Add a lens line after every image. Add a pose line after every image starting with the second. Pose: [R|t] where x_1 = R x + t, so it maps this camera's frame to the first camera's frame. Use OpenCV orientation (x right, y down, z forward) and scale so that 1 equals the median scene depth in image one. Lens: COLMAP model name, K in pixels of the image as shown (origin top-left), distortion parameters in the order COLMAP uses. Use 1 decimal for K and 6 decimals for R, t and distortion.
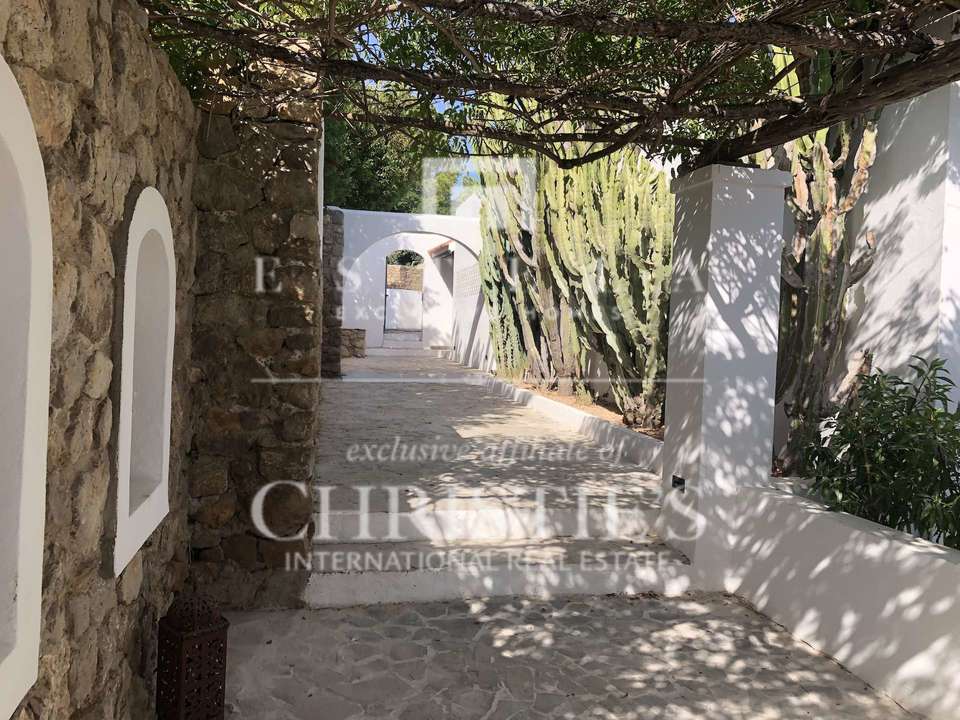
lens RADIAL K [[782.6, 0, 479.8], [0, 782.6, 361.3], [0, 0, 1]] dist [-0.005613, -0.007892]
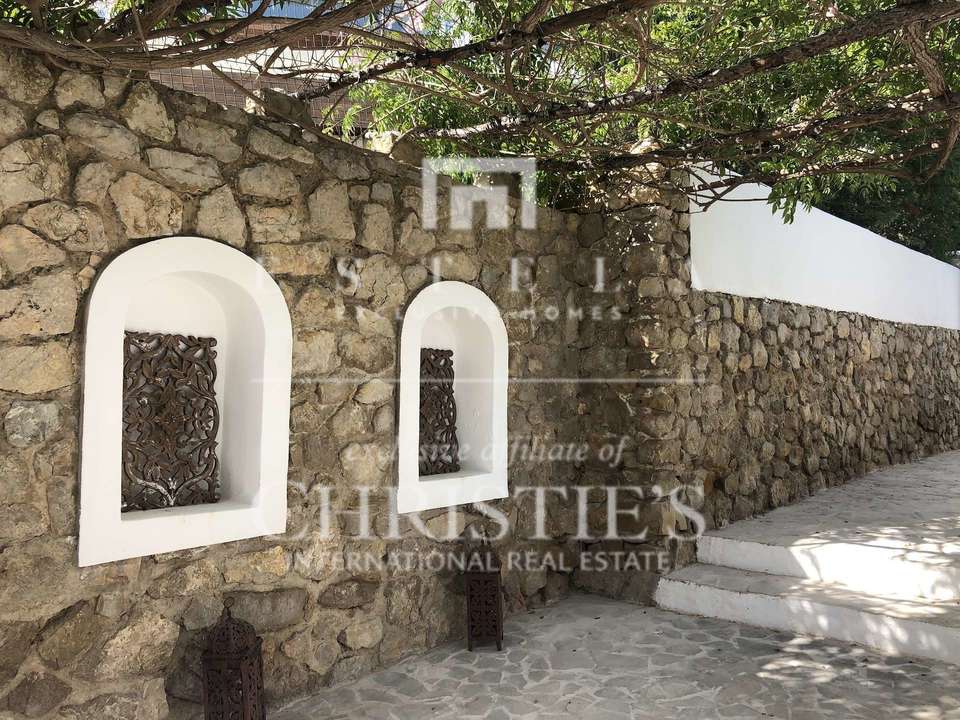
lens RADIAL K [[782.6, 0, 481.7], [0, 782.6, 358.1], [0, 0, 1]] dist [-0.005613, -0.007892]
pose [[0.596623, -0.069106, -0.799541, 0.587341], [-0.010896, 0.995496, -0.094173, 0.056637], [0.802448, 0.064897, 0.593183, 0.069146]]
